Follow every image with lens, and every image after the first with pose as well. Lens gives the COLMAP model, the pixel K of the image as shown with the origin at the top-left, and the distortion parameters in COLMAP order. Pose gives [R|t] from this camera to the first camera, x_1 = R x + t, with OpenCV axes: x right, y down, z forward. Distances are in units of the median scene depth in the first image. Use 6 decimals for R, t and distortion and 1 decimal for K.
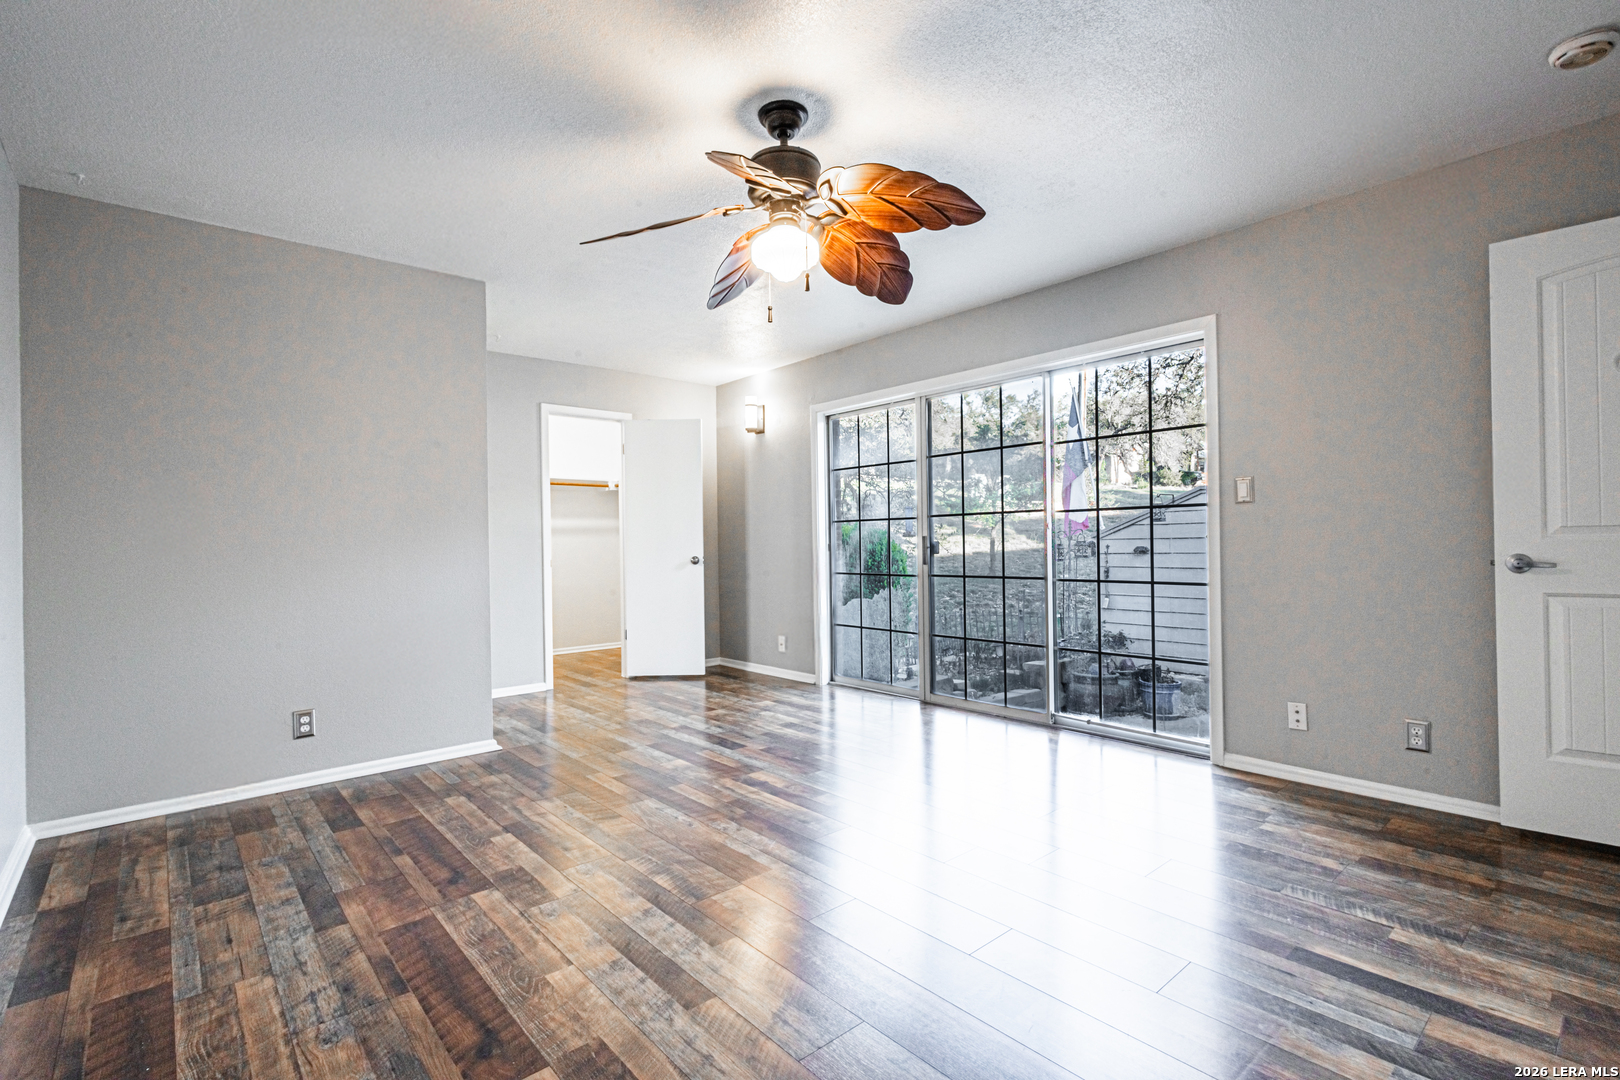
lens RADIAL K [[747.2, 0, 810.0], [0, 747.2, 540.0], [0, 0, 1]] dist [0.000330, -0.000157]
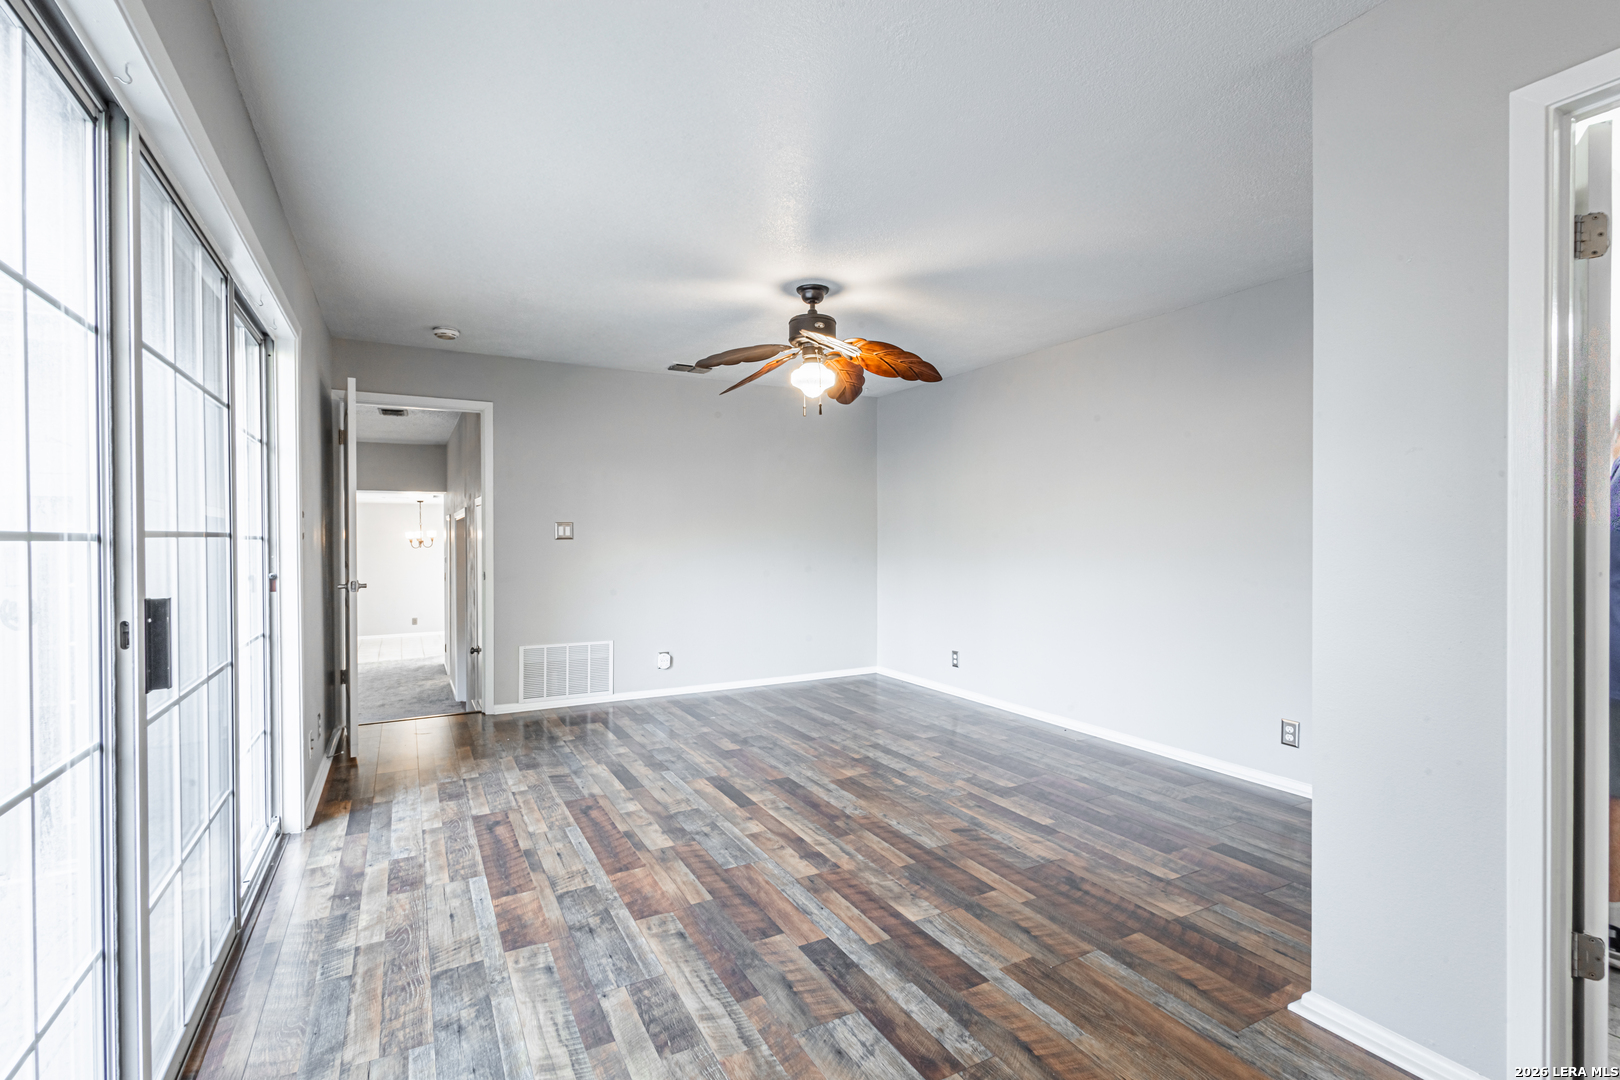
lens RADIAL K [[747.2, 0, 810.0], [0, 747.2, 540.0], [0, 0, 1]] dist [0.000330, -0.000157]
pose [[-0.976018, 0.017962, 0.216946, -0.273504], [0.017853, 0.999838, -0.002461, -0.037502], [-0.216955, 0.001472, -0.976181, 1.927503]]
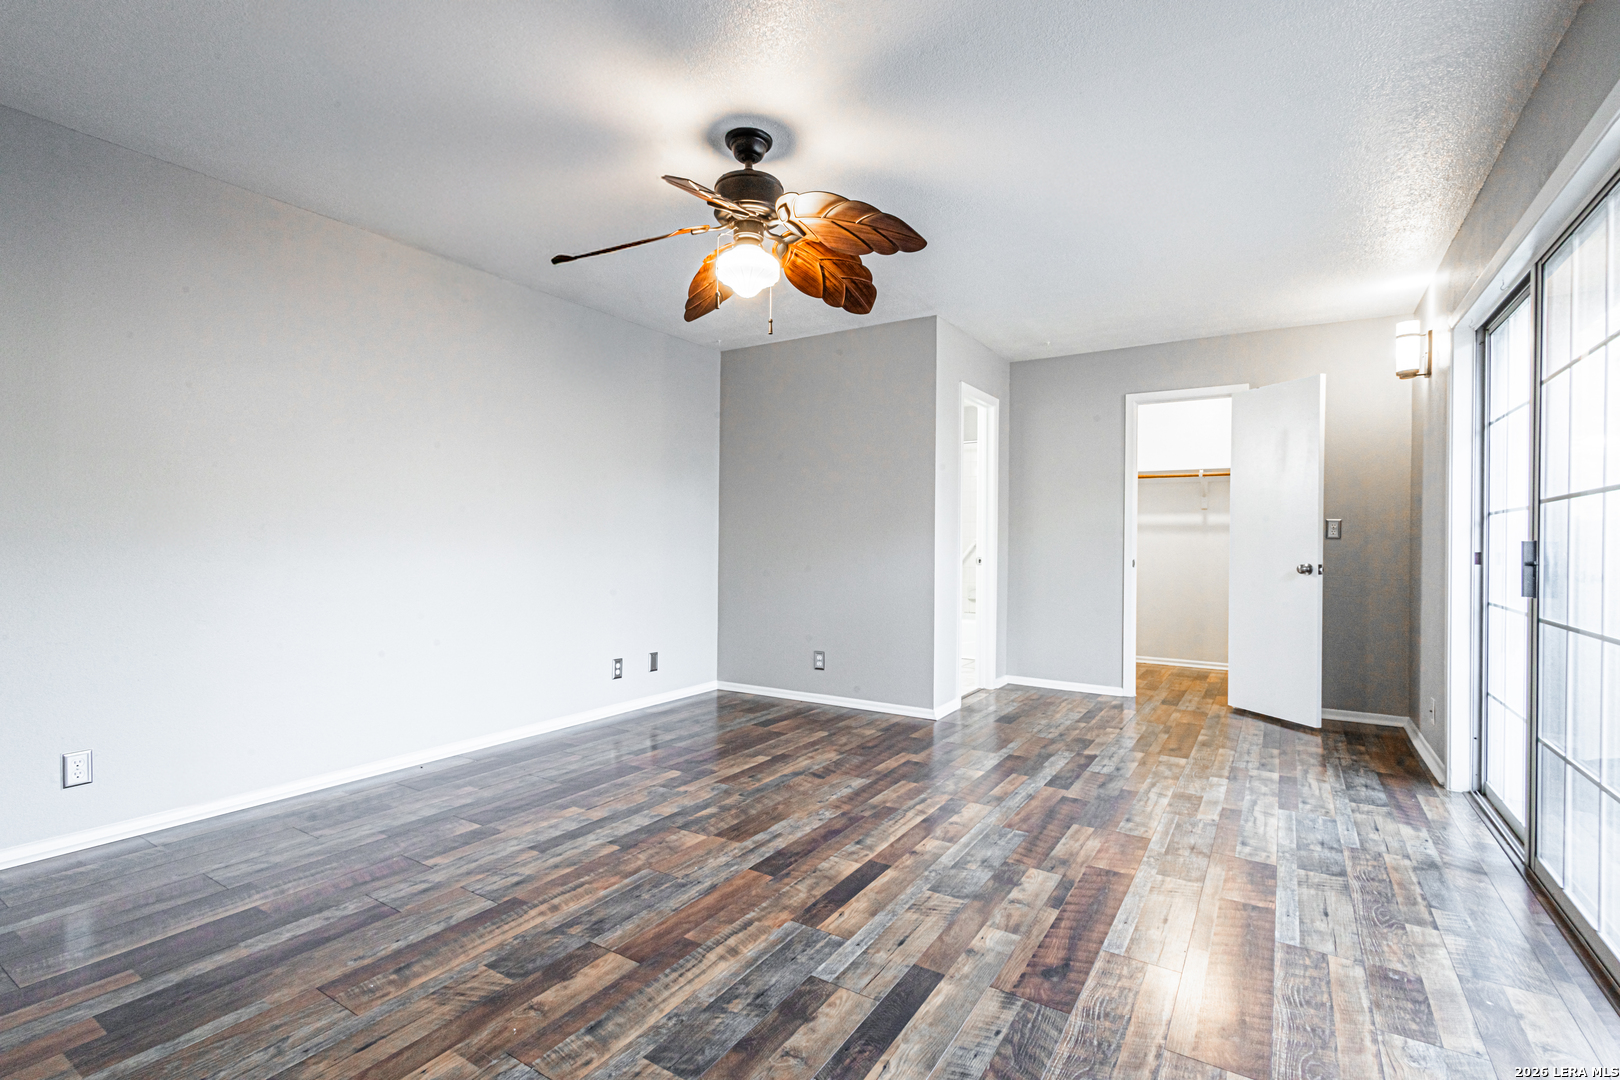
lens RADIAL K [[741.8, 0, 802.4], [0, 741.8, 562.6], [0, 0, 1]] dist [0.002300, -0.000524]
pose [[0.274792, 0.045773, -0.960414, 0.768122], [-0.009473, 0.998947, 0.044899, -0.013950], [0.961457, -0.003240, 0.274936, 0.609070]]
